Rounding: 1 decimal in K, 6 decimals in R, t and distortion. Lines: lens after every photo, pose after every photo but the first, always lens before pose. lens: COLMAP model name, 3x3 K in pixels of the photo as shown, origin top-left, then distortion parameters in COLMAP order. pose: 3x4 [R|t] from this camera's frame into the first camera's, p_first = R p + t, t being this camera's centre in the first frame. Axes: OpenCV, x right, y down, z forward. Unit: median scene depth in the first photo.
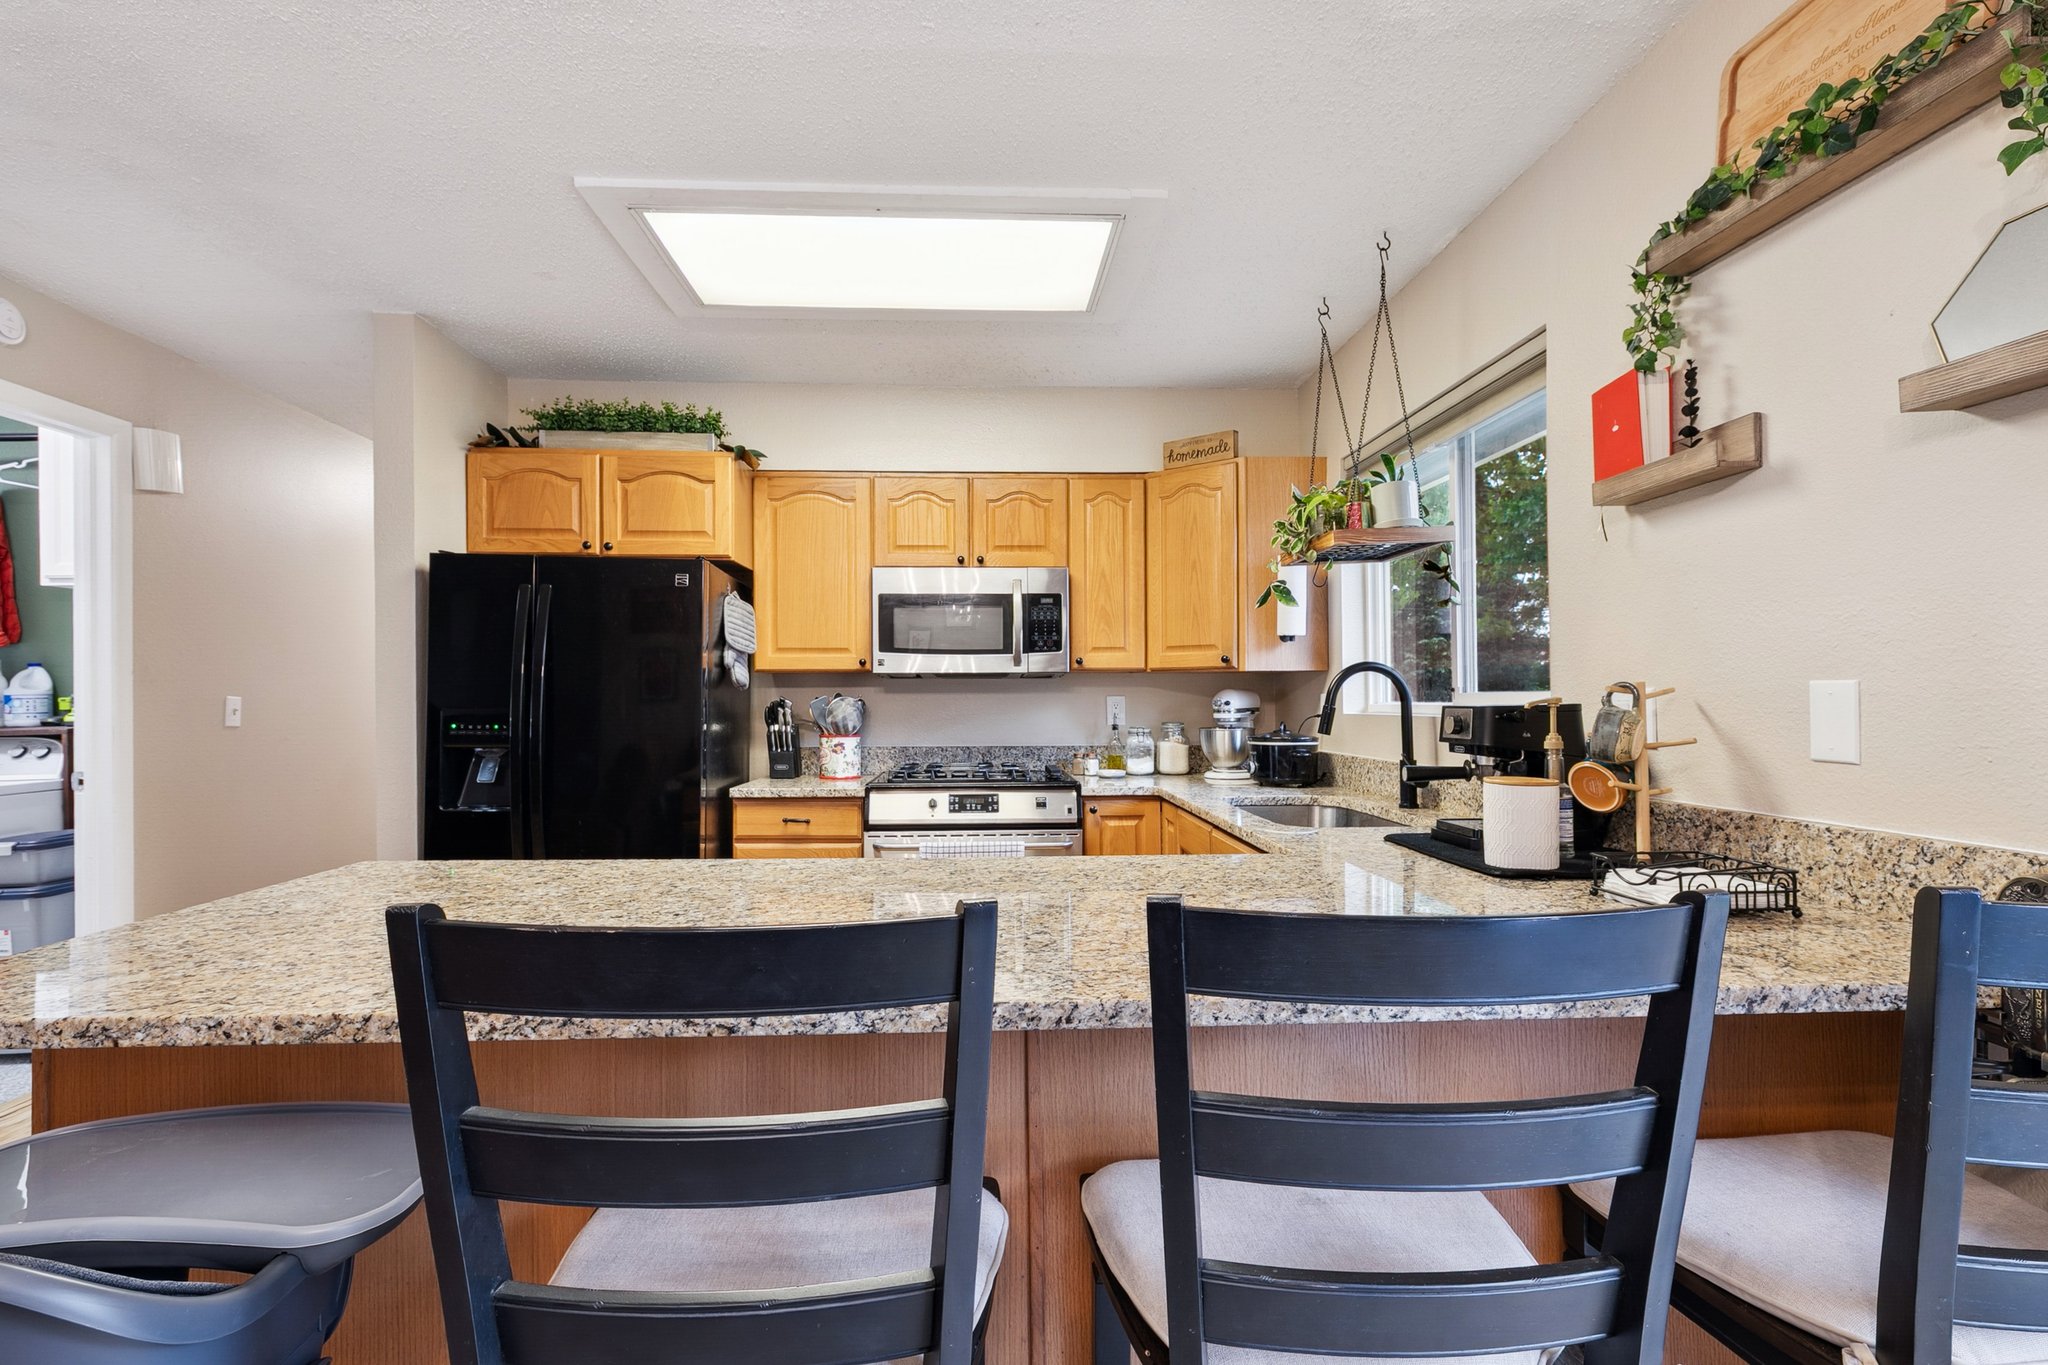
lens RADIAL K [[941.8, 0, 998.0], [0, 941.8, 696.5], [0, 0, 1]] dist [0.002595, 0.000176]
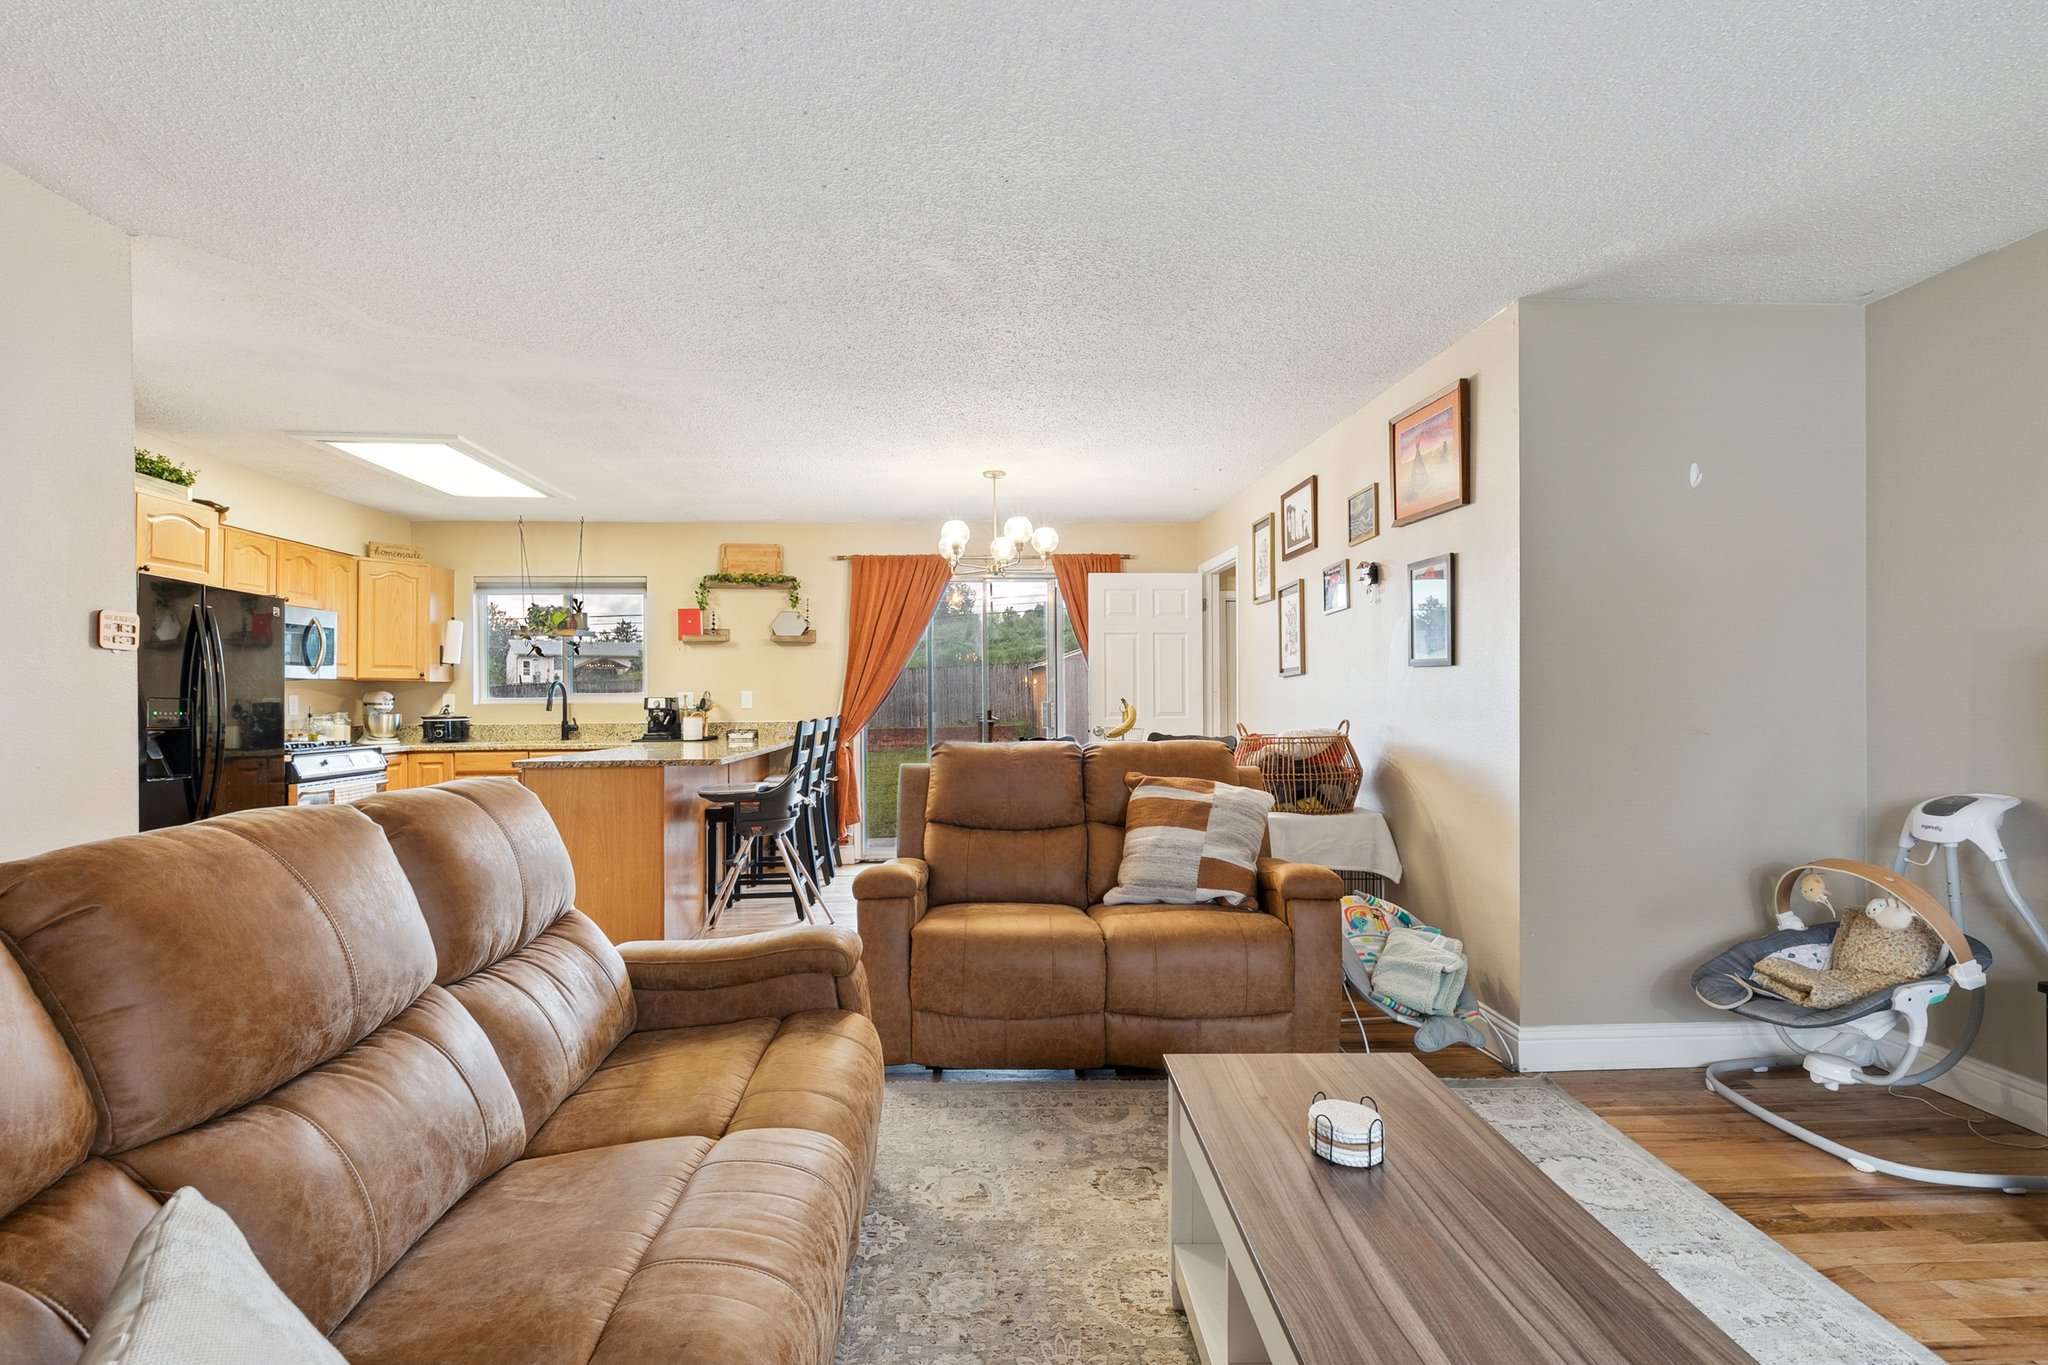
lens RADIAL K [[941.8, 0, 1014.7], [0, 941.8, 689.4], [0, 0, 1]] dist [0.002595, 0.000176]
pose [[-0.024400, 0.014930, 0.999591, -1.620745], [0.003198, 0.999885, -0.014856, 0.019489], [-0.999697, 0.002835, -0.024444, -0.091148]]
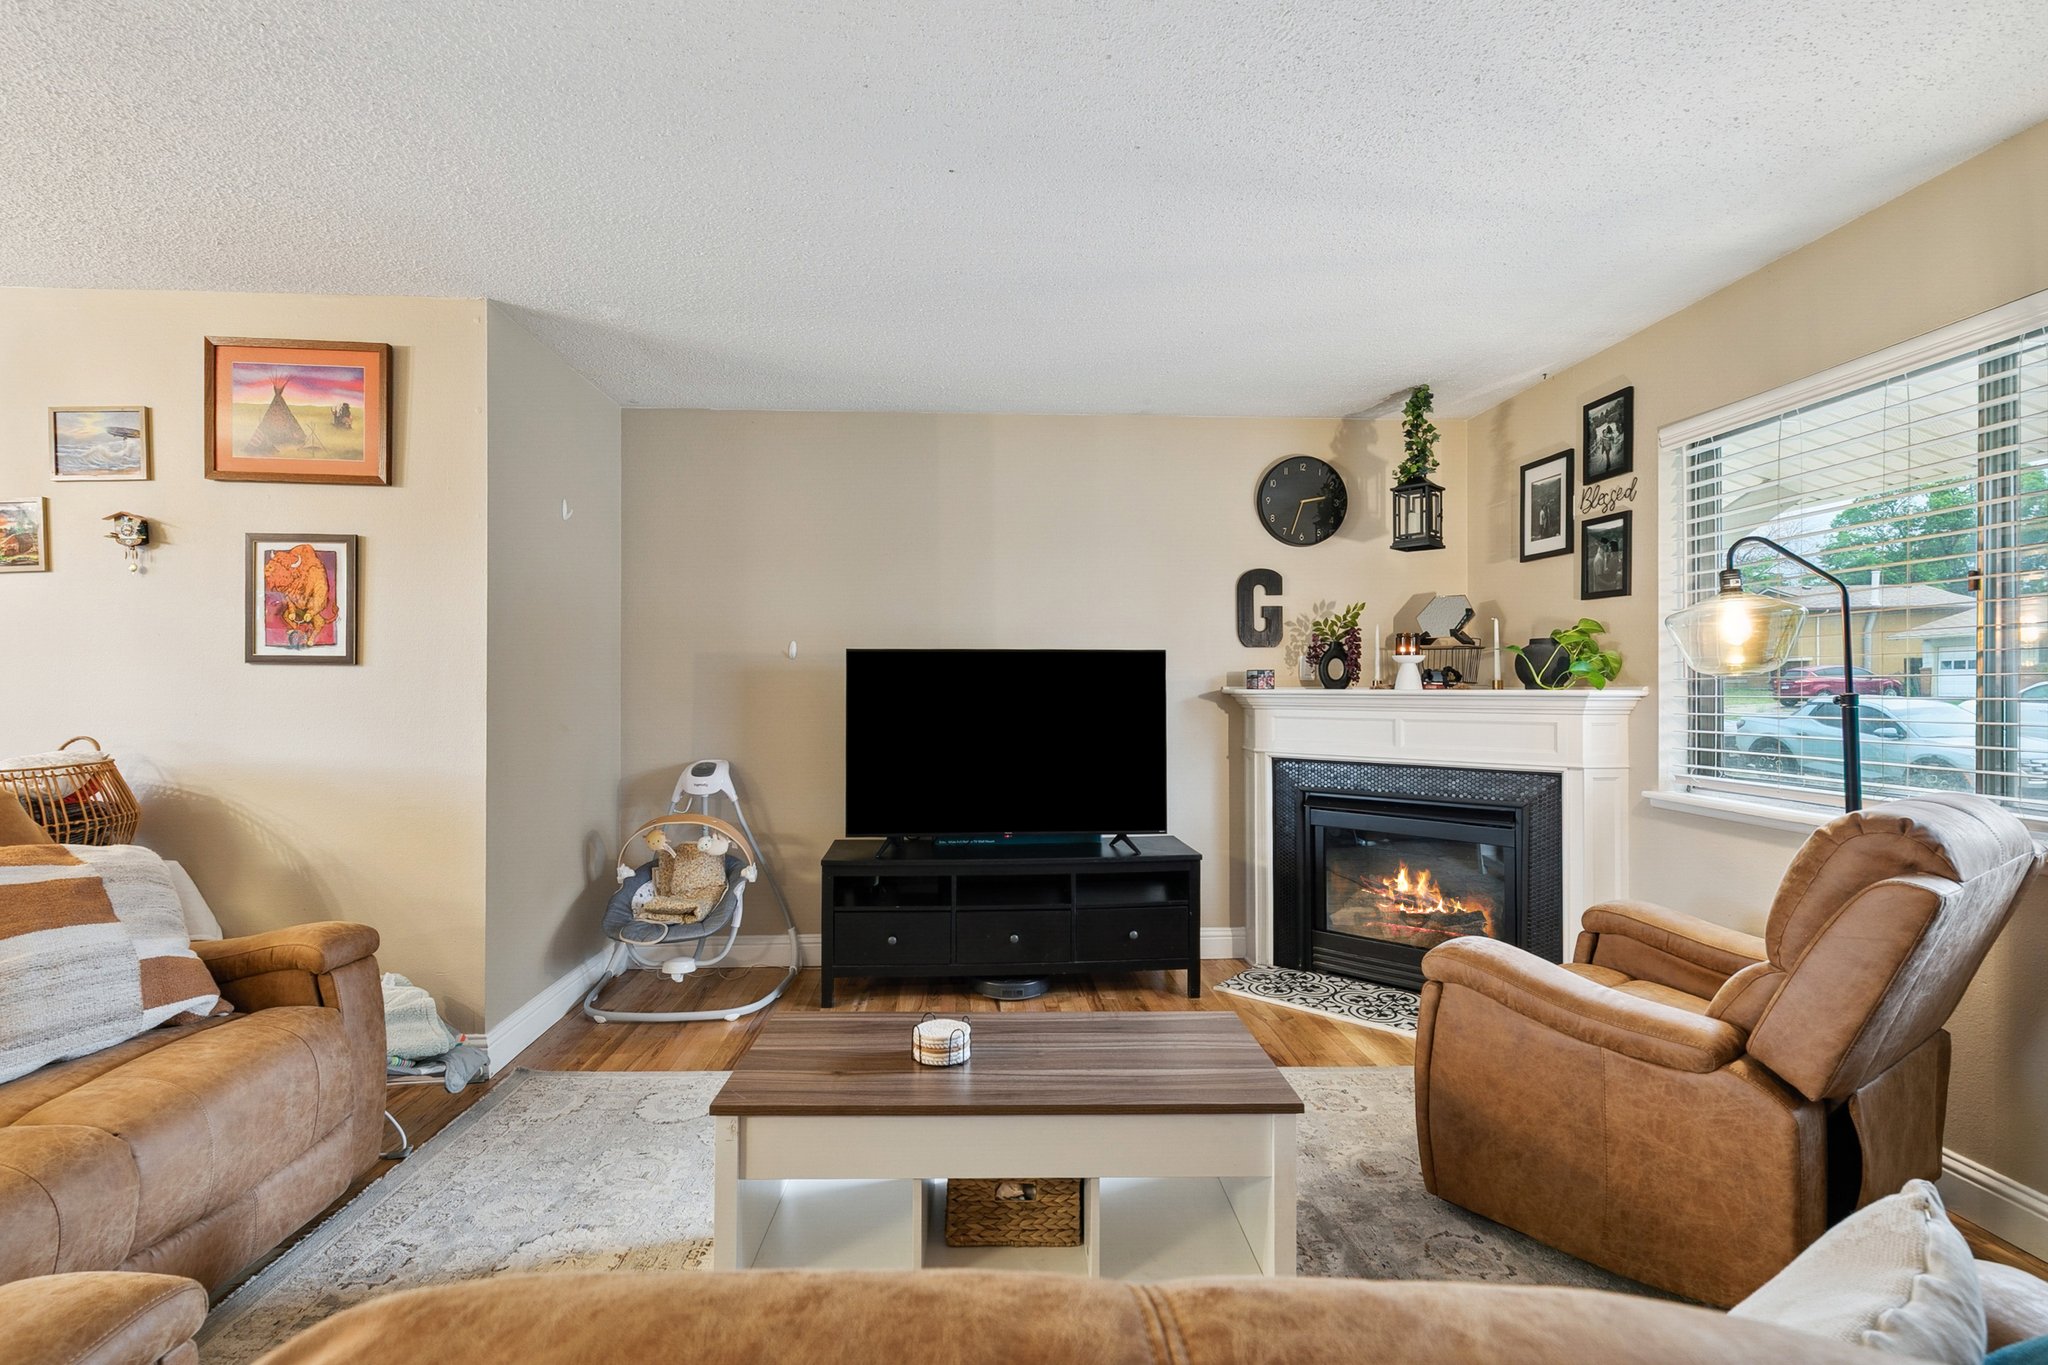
lens RADIAL K [[941.8, 0, 1015.6], [0, 941.8, 684.0], [0, 0, 1]] dist [0.002595, 0.000176]
pose [[-0.999700, 0.014548, -0.019713, -1.225088], [0.014650, 0.999880, -0.005055, 0.011711], [0.019637, -0.005342, -0.999793, 0.296481]]
